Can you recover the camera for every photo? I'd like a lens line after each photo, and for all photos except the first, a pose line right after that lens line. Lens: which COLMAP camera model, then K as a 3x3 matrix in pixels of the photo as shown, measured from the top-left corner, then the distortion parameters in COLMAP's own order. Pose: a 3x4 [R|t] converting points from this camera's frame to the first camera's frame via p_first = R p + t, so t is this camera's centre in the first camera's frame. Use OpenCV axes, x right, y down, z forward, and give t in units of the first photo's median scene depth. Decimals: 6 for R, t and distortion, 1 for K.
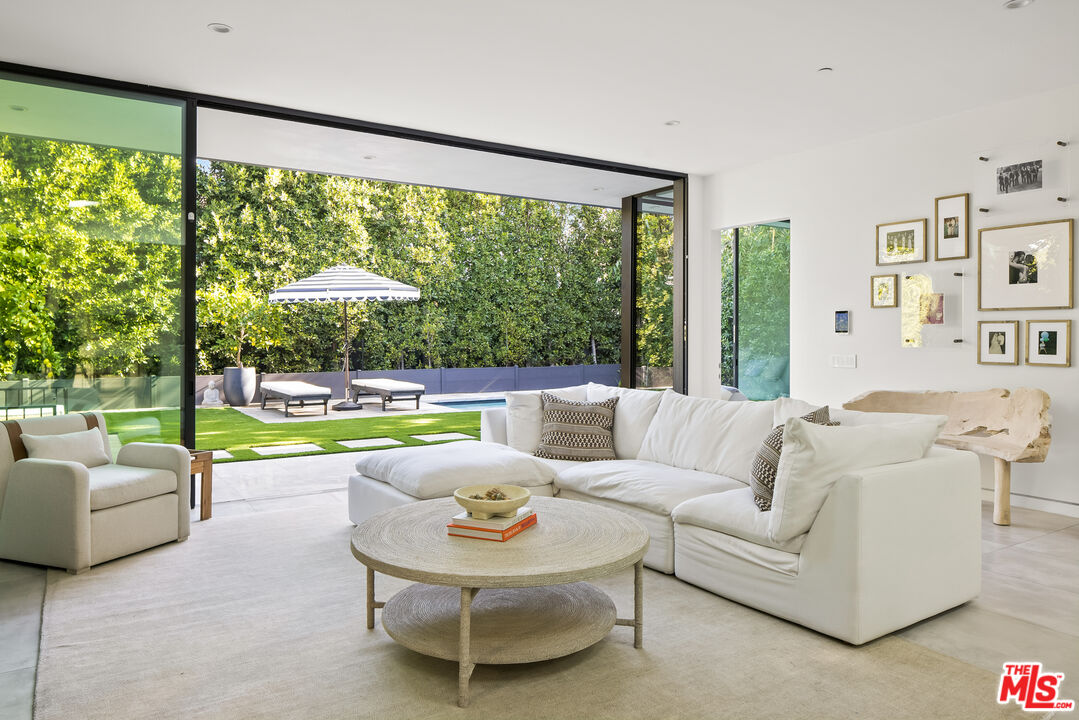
lens RADIAL K [[723.5, 0, 522.2], [0, 723.5, 337.7], [0, 0, 1]] dist [0.002002, -0.000442]
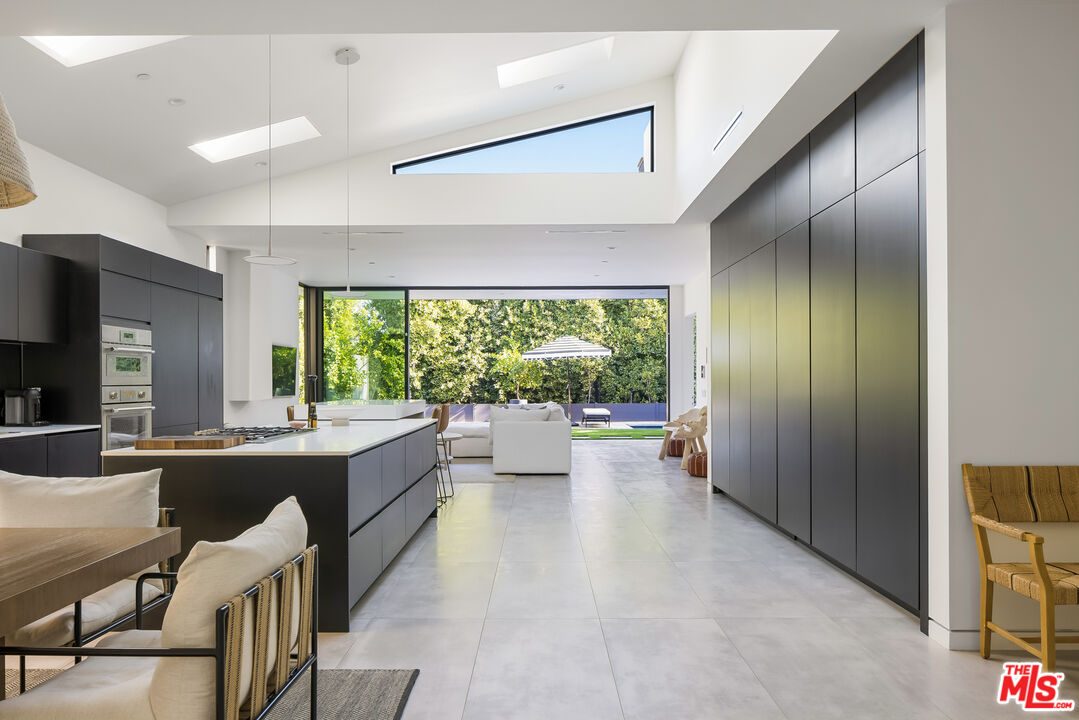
lens RADIAL K [[723.5, 0, 531.0], [0, 723.5, 381.0], [0, 0, 1]] dist [0.002002, -0.000442]
pose [[0.840568, -0.002972, -0.541699, 0.548262], [0.001670, 0.999994, -0.002896, 0.004086], [0.541704, 0.001529, 0.840568, -0.386658]]
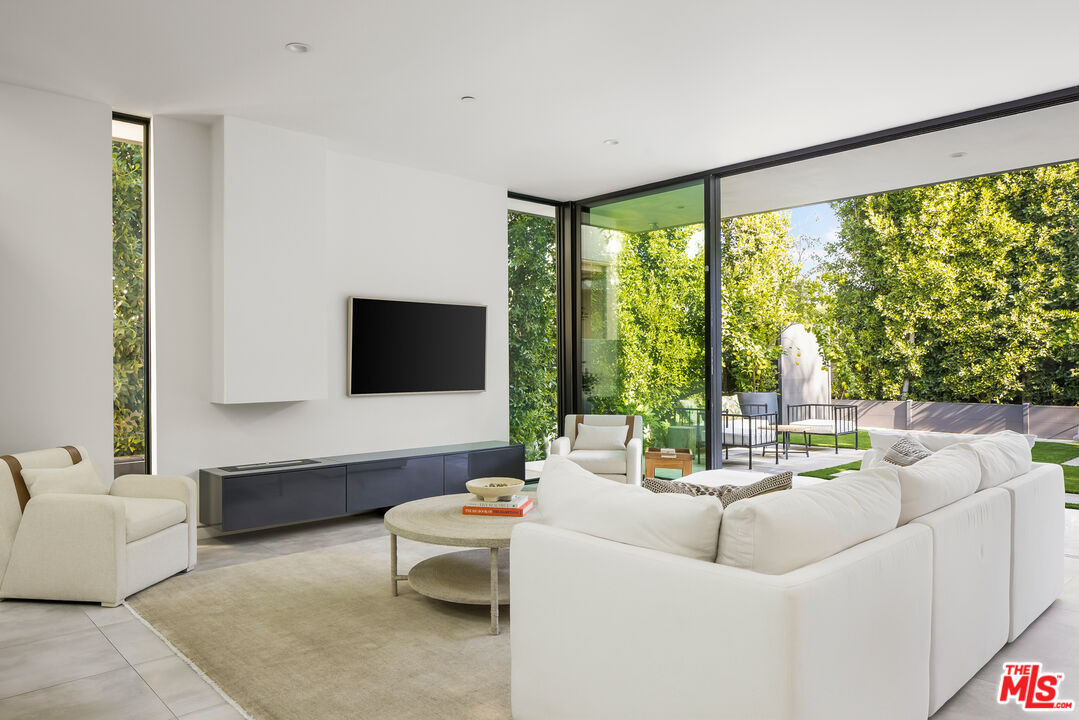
lens RADIAL K [[723.5, 0, 541.5], [0, 723.5, 357.2], [0, 0, 1]] dist [0.002002, -0.000442]
pose [[0.192491, -0.009130, -0.981256, 0.301054], [0.001249, 0.999958, -0.009059, -0.000816], [0.981298, 0.000518, 0.192494, 0.195582]]
